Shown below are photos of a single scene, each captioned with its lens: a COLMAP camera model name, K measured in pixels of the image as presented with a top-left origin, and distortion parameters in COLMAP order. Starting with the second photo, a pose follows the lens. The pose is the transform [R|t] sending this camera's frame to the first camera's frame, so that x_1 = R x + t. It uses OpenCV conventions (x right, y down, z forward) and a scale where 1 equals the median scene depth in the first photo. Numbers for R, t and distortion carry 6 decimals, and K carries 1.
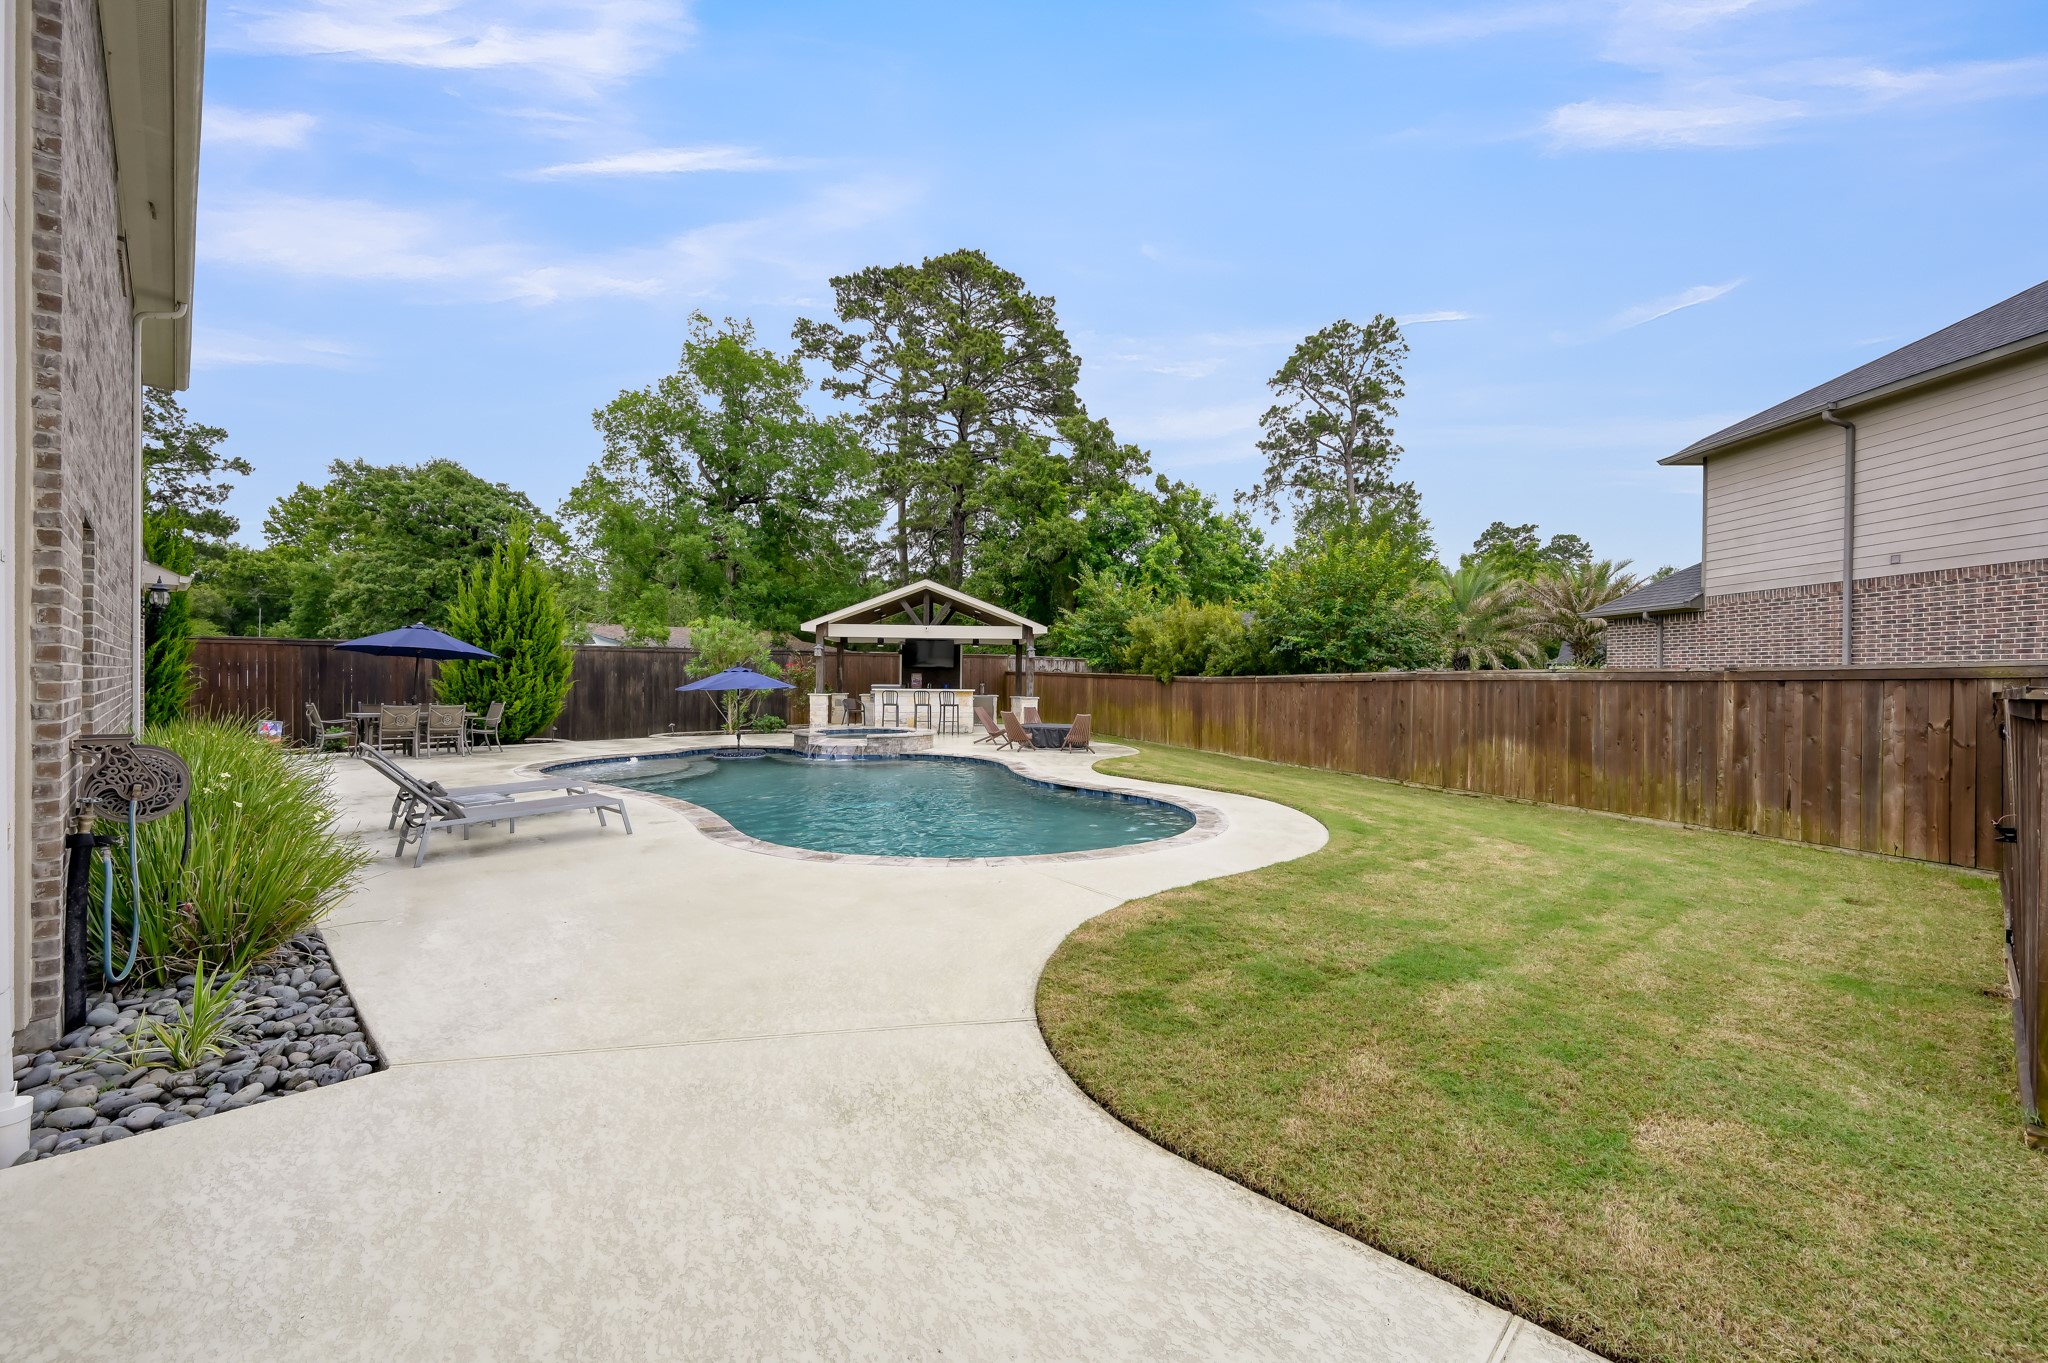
lens RADIAL K [[865.0, 0, 1024.0], [0, 865.0, 681.5], [0, 0, 1]] dist [-0.001466, 0.000009]
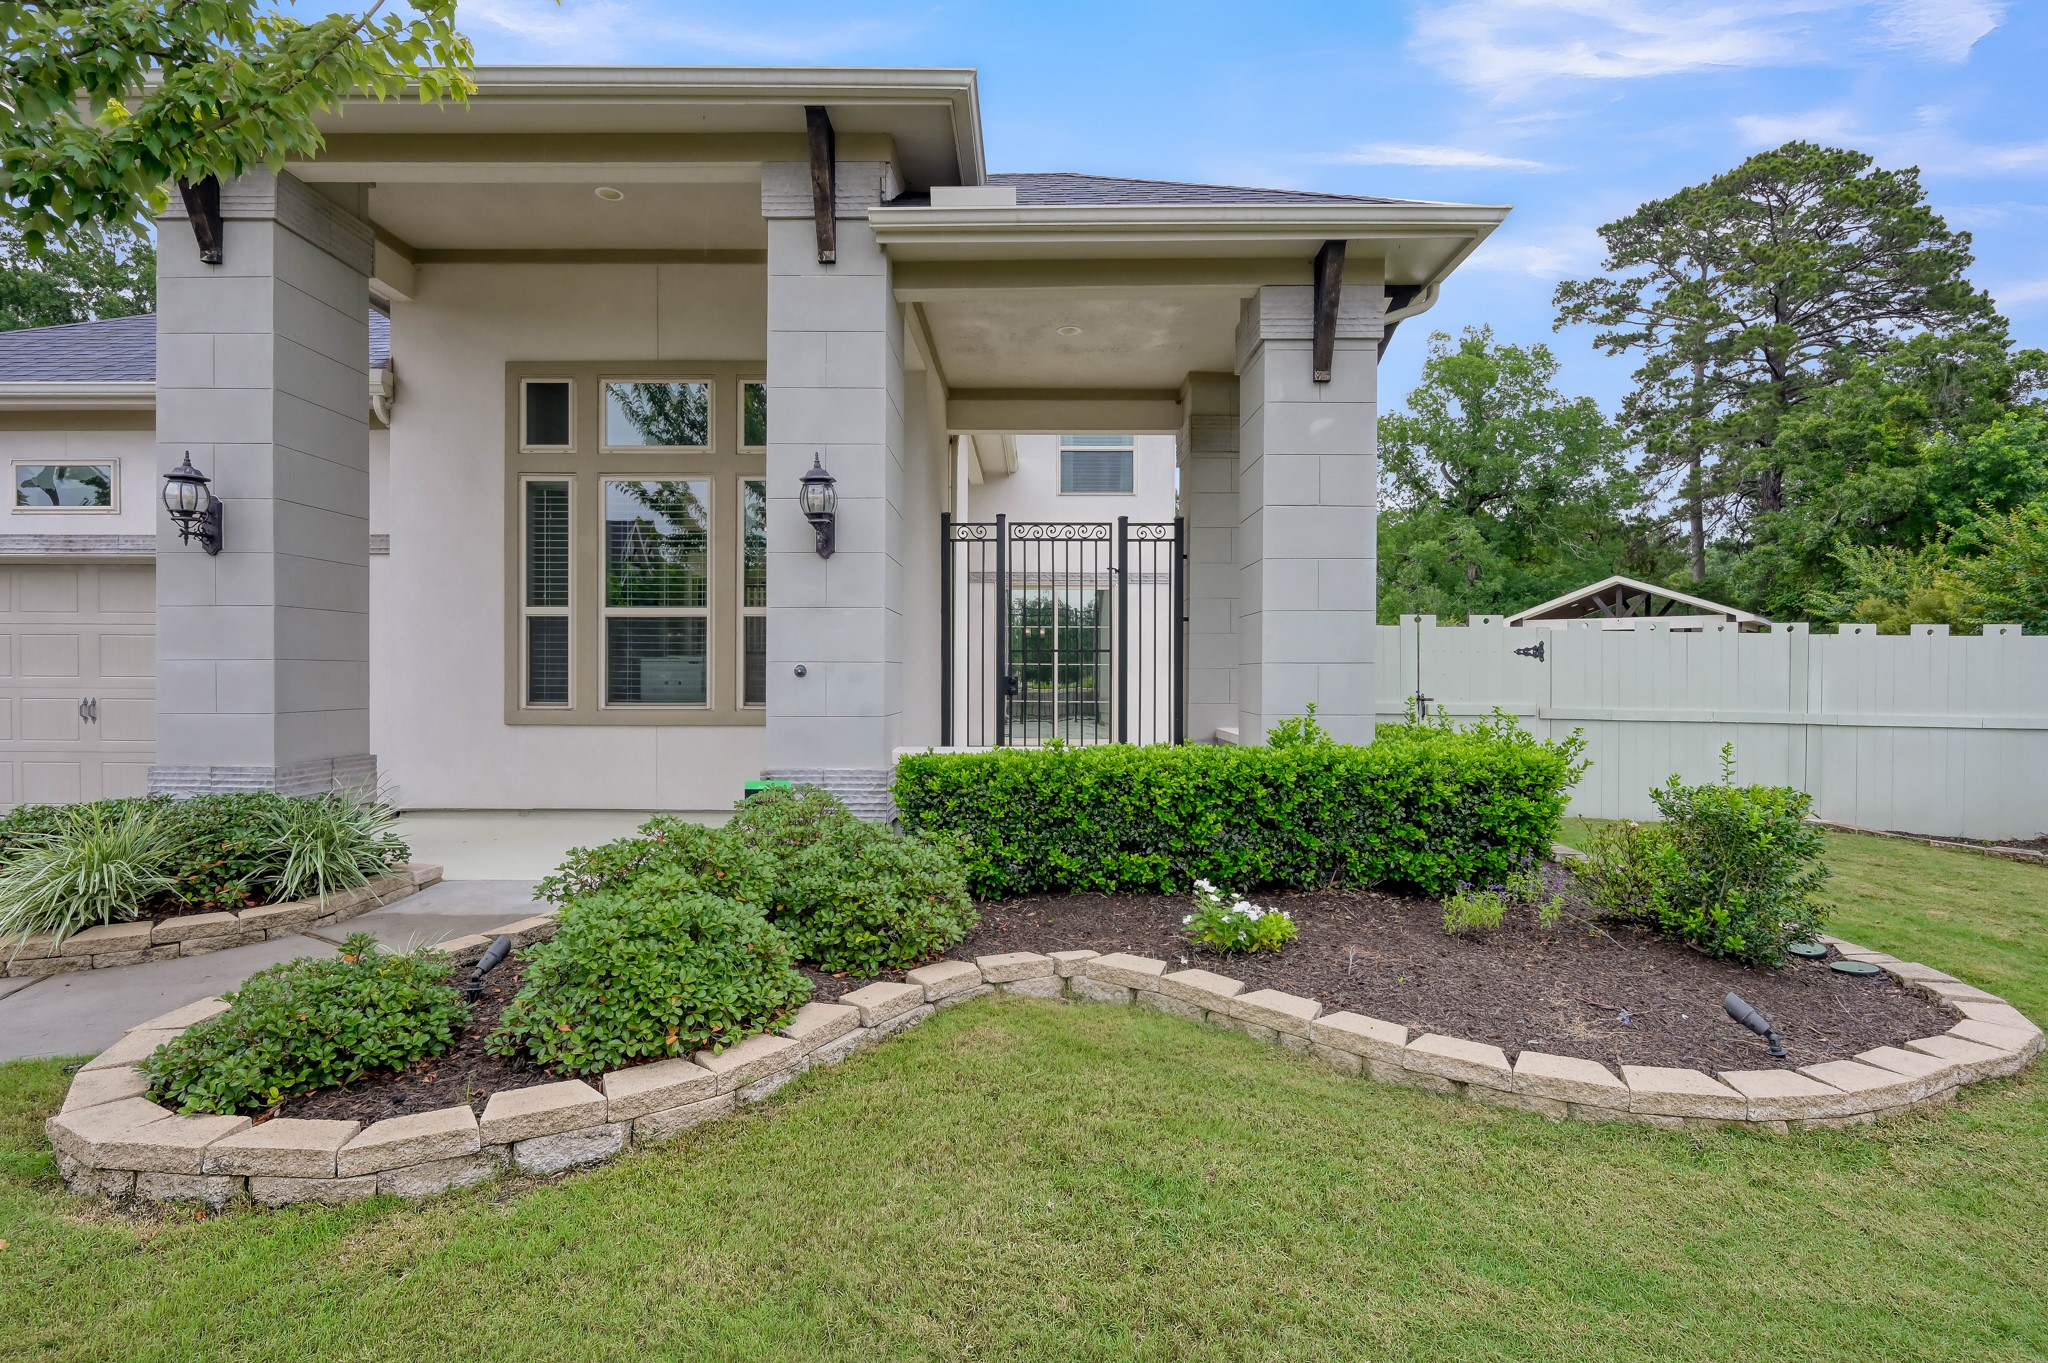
lens RADIAL K [[1116.3, 0, 1024.0], [0, 1116.3, 681.5], [0, 0, 1]] dist [-0.004461, -0.000957]
pose [[0.717370, -0.002747, -0.696687, 0.150064], [-0.000092, 0.999992, -0.004037, 0.009487], [0.696692, 0.002961, 0.717364, -0.239985]]
